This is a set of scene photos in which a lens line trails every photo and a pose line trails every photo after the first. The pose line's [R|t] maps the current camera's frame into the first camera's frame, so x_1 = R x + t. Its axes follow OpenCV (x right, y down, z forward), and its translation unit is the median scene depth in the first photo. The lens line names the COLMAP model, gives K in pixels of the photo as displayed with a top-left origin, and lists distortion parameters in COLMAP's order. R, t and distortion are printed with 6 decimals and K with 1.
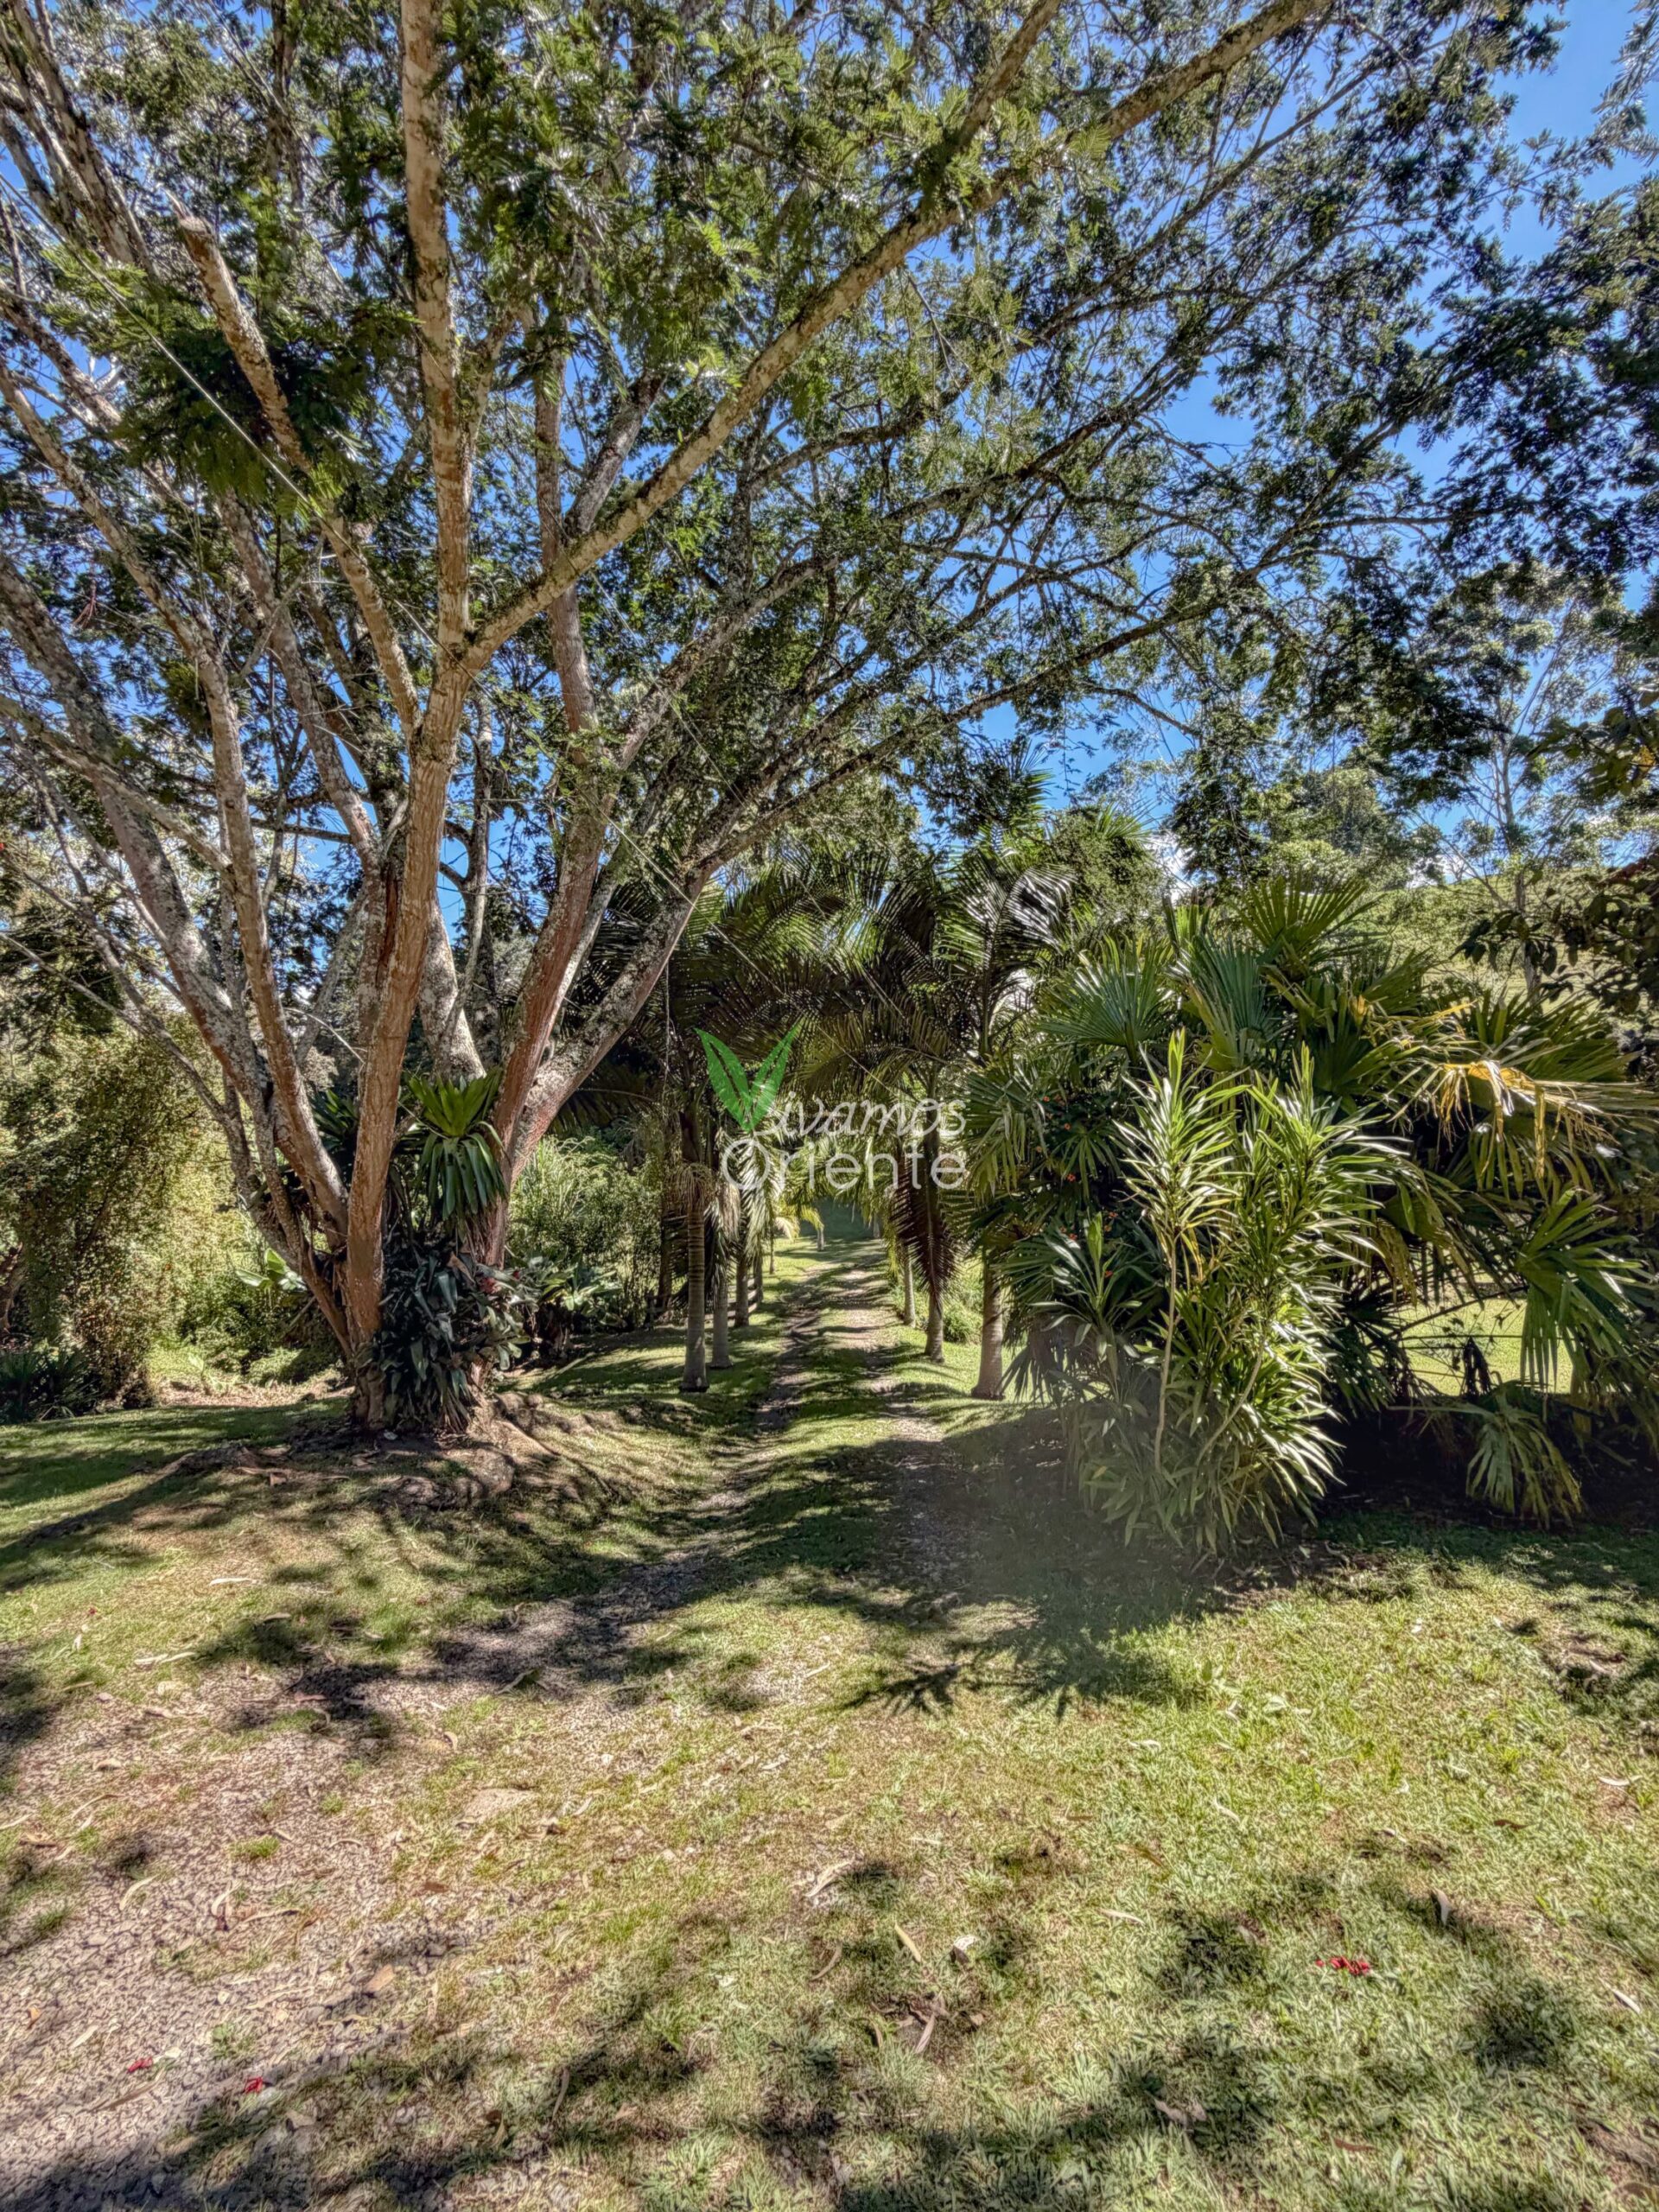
lens RADIAL K [[880.0, 0, 836.0], [0, 880.0, 1105.0], [0, 0, 1]] dist [0.002272, 0.000044]
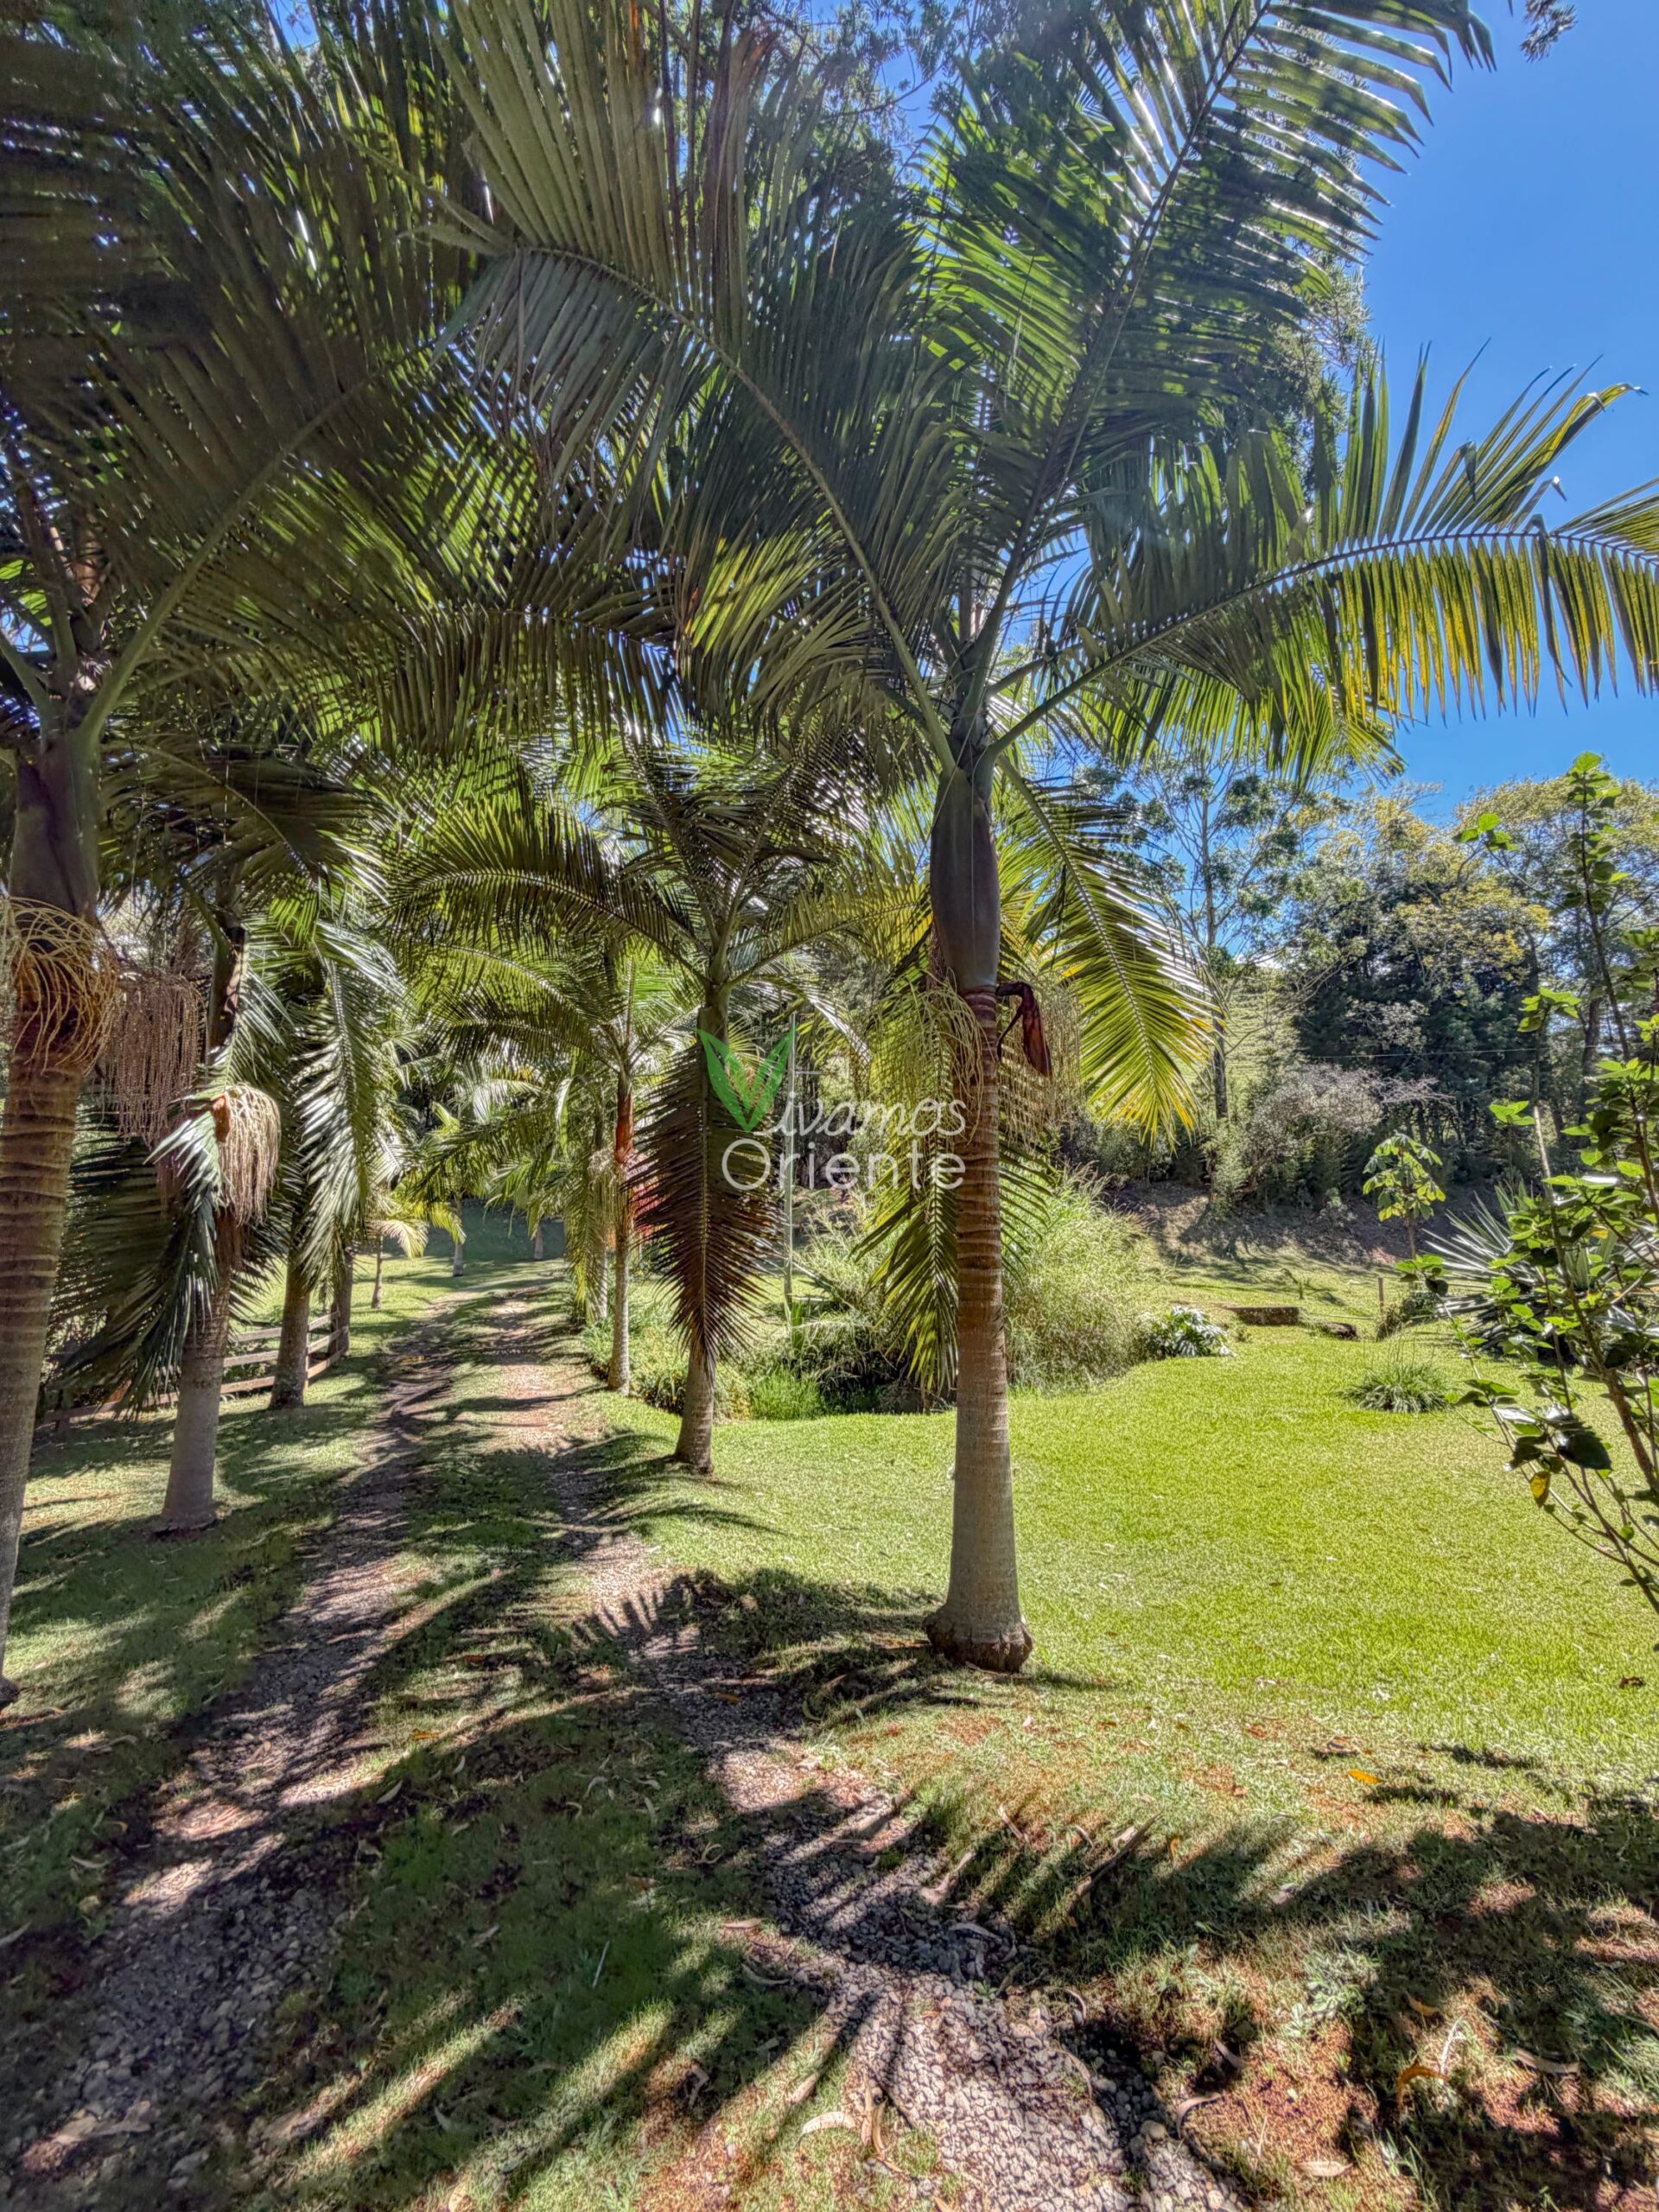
lens RADIAL K [[880.0, 0, 823.9], [0, 880.0, 1116.3], [0, 0, 1]] dist [0.002272, 0.000044]
pose [[0.930474, 0.068537, 0.359891, -0.009641], [-0.059470, 0.997573, -0.036220, 0.067233], [-0.361500, 0.012299, 0.932291, 0.332855]]
